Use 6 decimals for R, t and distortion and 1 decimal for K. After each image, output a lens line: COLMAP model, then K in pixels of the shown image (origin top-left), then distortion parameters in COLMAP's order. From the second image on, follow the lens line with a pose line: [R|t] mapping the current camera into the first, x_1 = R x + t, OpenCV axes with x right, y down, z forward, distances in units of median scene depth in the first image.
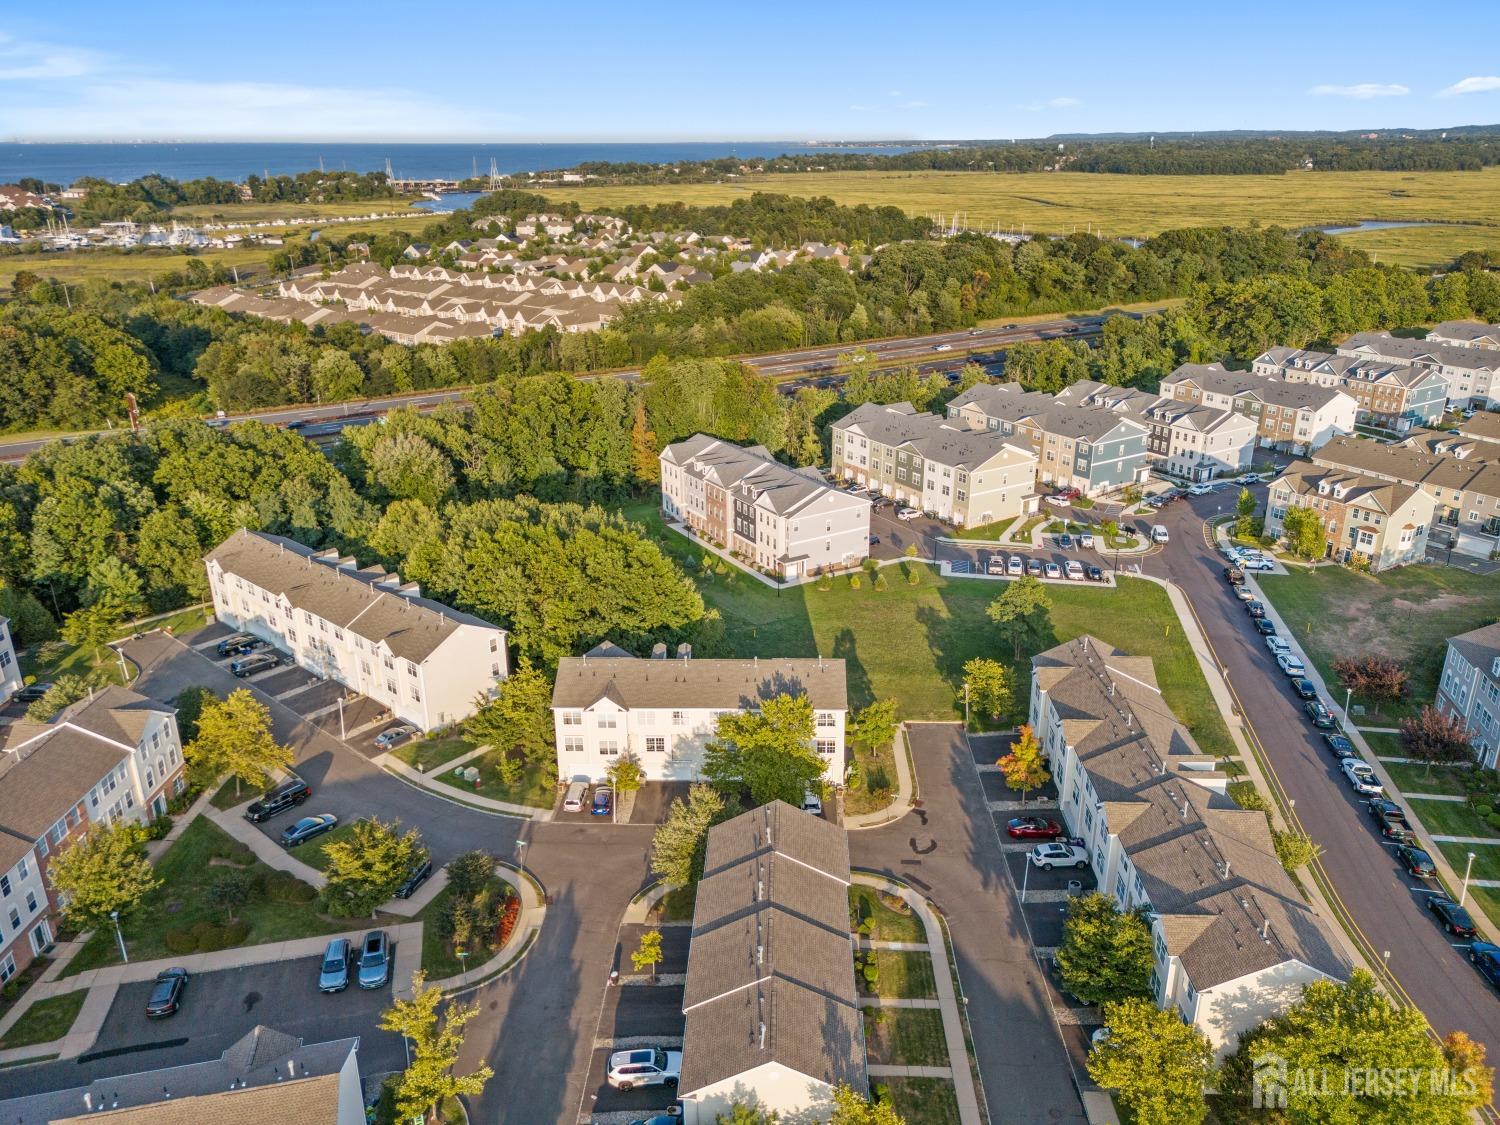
lens RADIAL K [[1096.1, 0, 750.0], [0, 1096.1, 562.5], [0, 0, 1]] dist [0.067969, -0.057572]
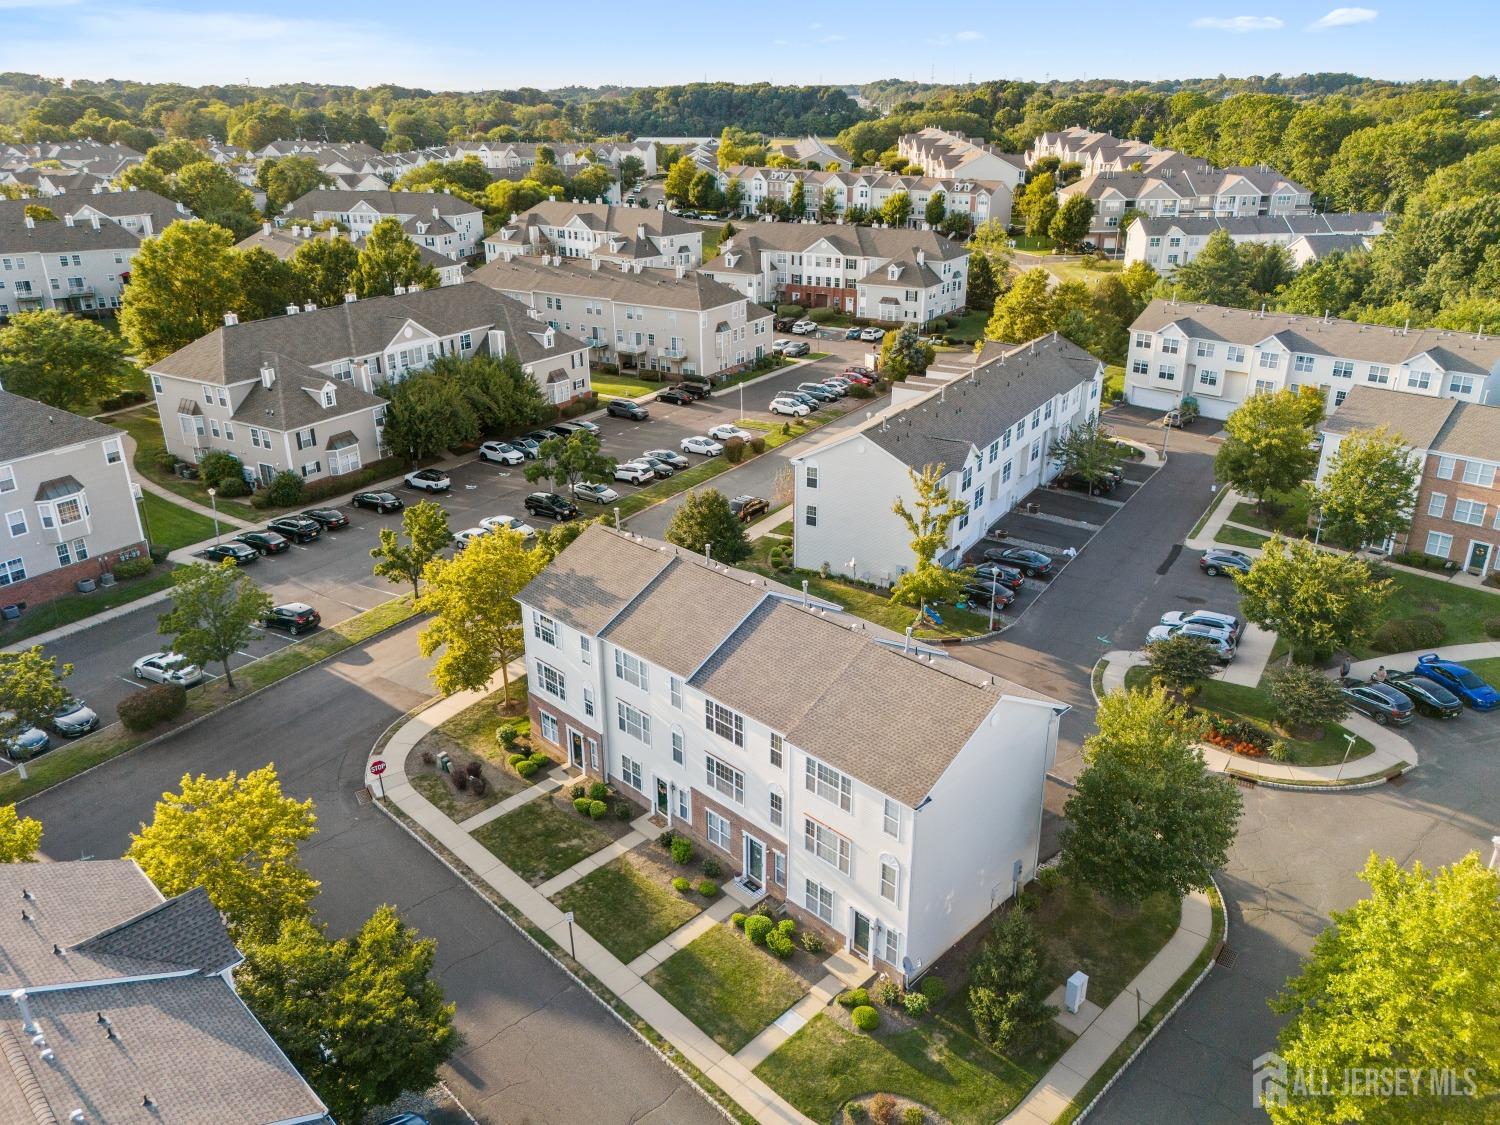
lens RADIAL K [[1102.7, 0, 745.5], [0, 1102.7, 576.9], [0, 0, 1]] dist [0.064821, -0.064963]
pose [[-0.683001, 0.306146, -0.663163, 0.213641], [-0.244980, 0.759318, 0.602844, -0.048216], [0.688109, 0.574205, -0.443615, 0.566295]]
